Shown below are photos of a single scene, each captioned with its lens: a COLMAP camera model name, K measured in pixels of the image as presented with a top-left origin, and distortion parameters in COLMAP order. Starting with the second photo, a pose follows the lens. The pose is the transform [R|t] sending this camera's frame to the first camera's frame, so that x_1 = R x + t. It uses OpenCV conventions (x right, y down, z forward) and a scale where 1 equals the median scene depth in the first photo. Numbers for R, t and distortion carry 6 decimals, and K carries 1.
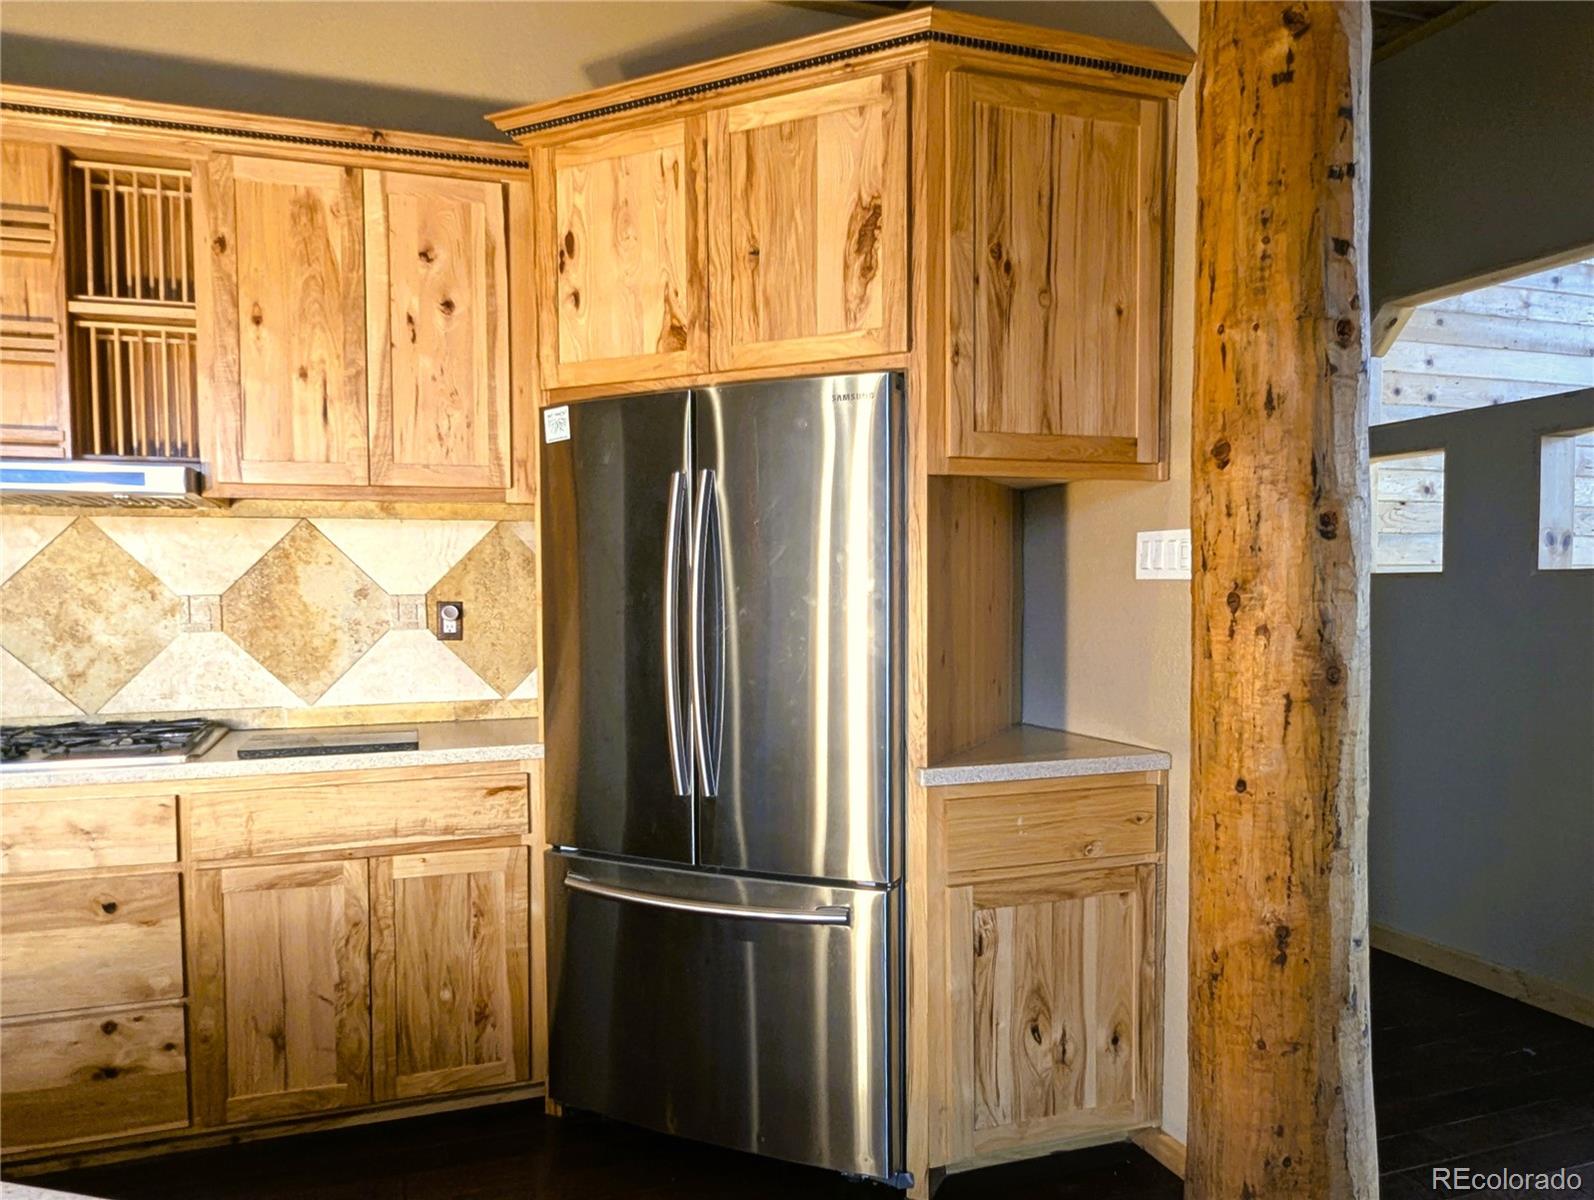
lens RADIAL K [[1119.1, 0, 803.5], [0, 1119.1, 655.0], [0, 0, 1]] dist [0.003589, -0.000436]
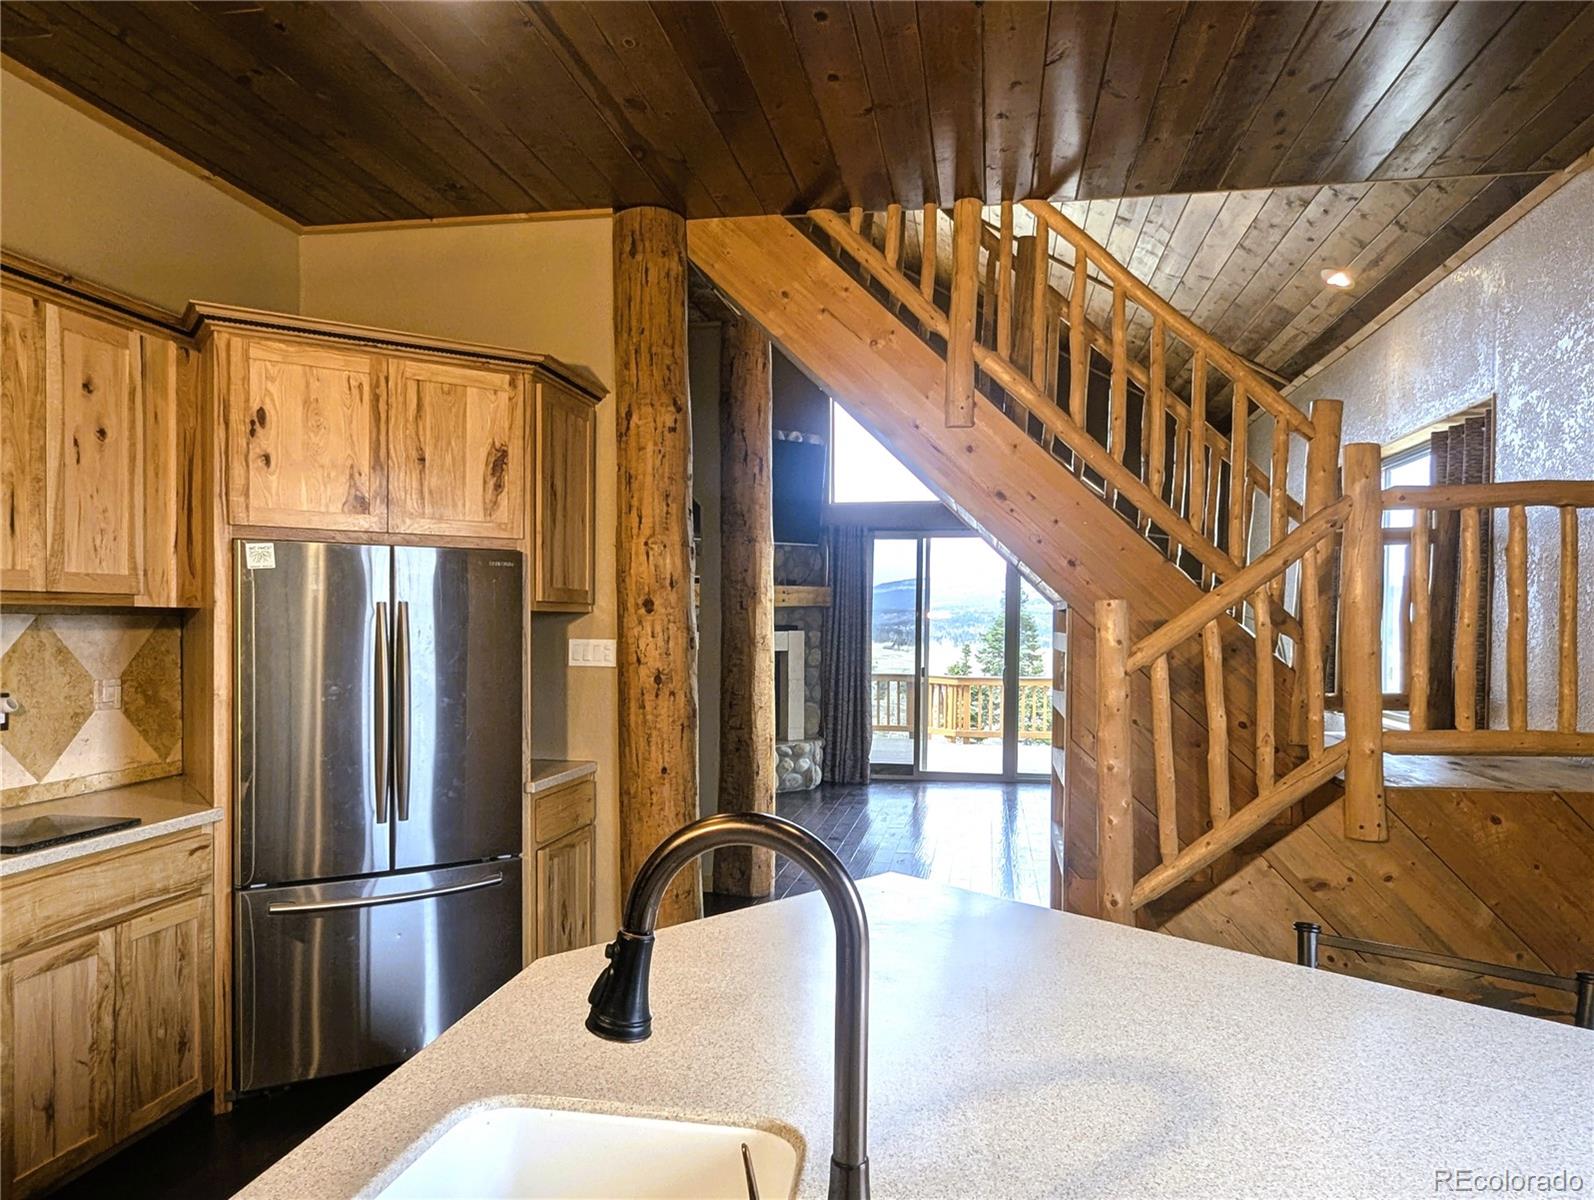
lens RADIAL K [[1119.1, 0, 803.5], [0, 1119.1, 655.0], [0, 0, 1]] dist [0.003589, -0.000436]
pose [[0.481239, -0.015253, 0.876457, -1.163960], [0.036458, 0.999332, -0.002627, -0.072020], [-0.875831, 0.033218, 0.481474, -0.186006]]
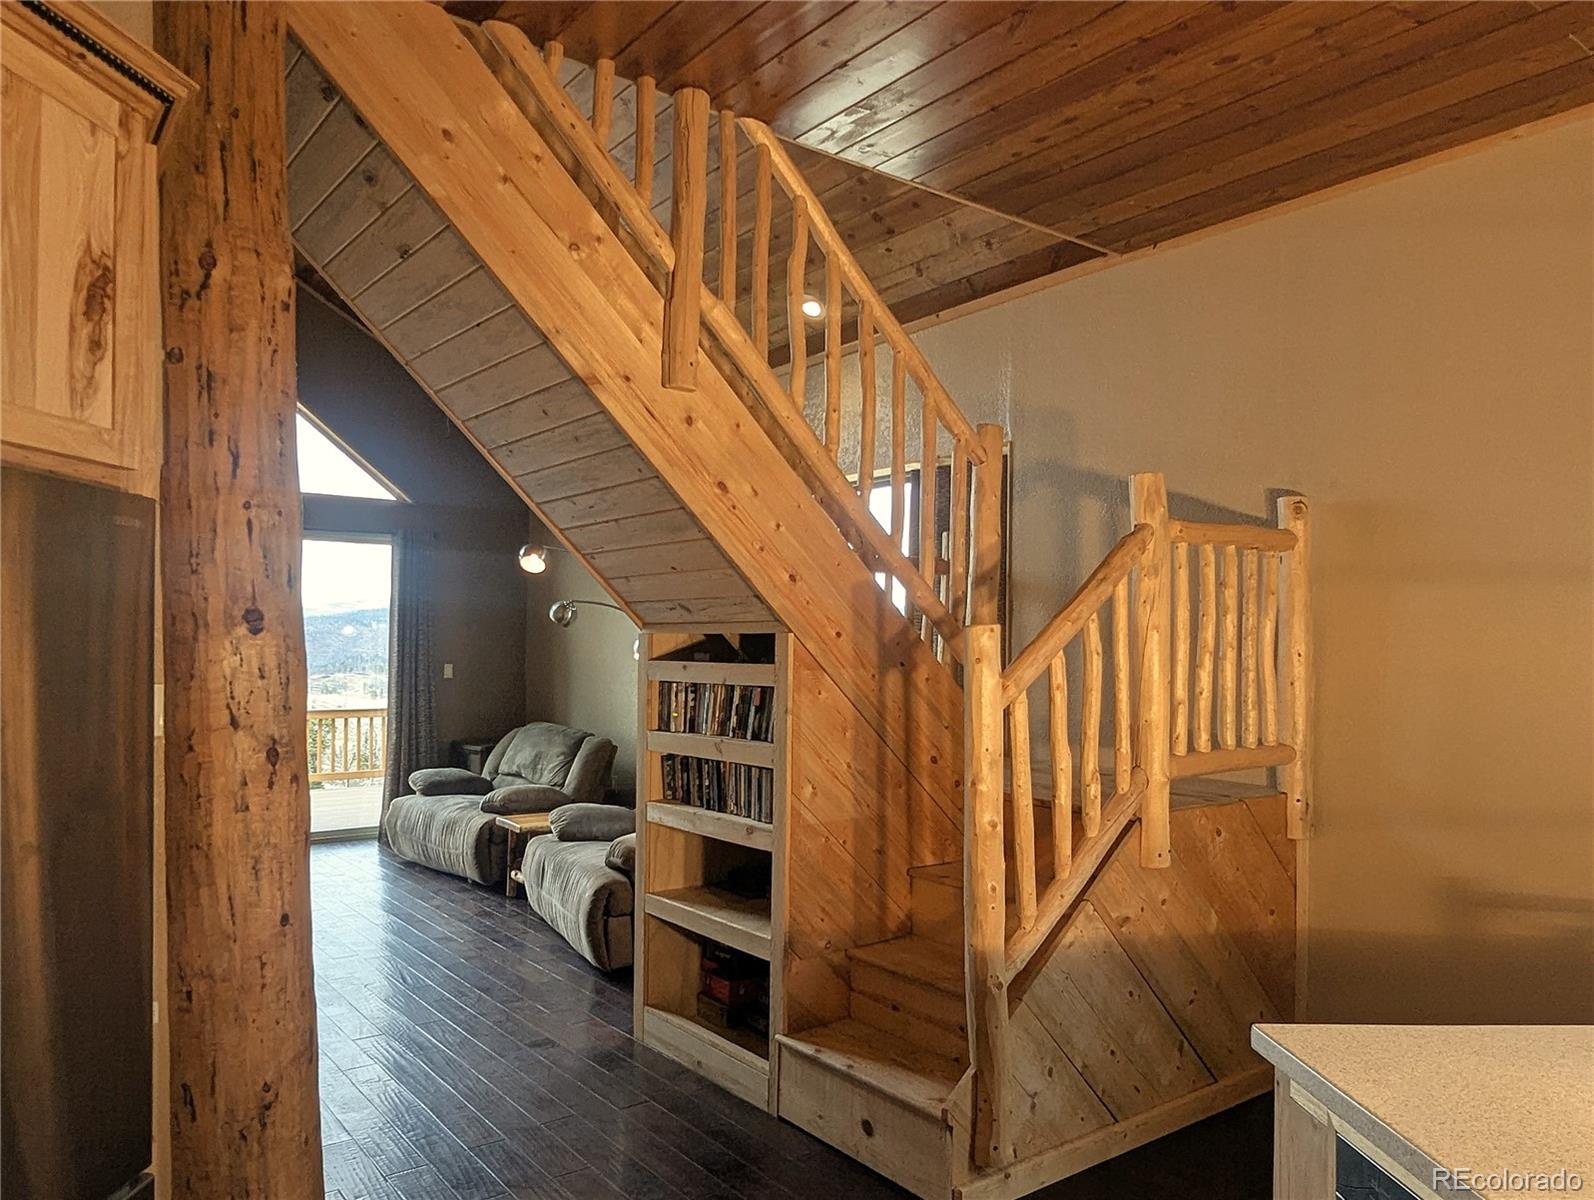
lens RADIAL K [[1119.1, 0, 803.5], [0, 1119.1, 655.0], [0, 0, 1]] dist [0.003589, -0.000436]
pose [[-0.318374, 0.001517, 0.947964, -0.770060], [0.046110, 0.998840, 0.013888, -0.128393], [-0.946843, 0.048133, -0.318074, 0.789728]]
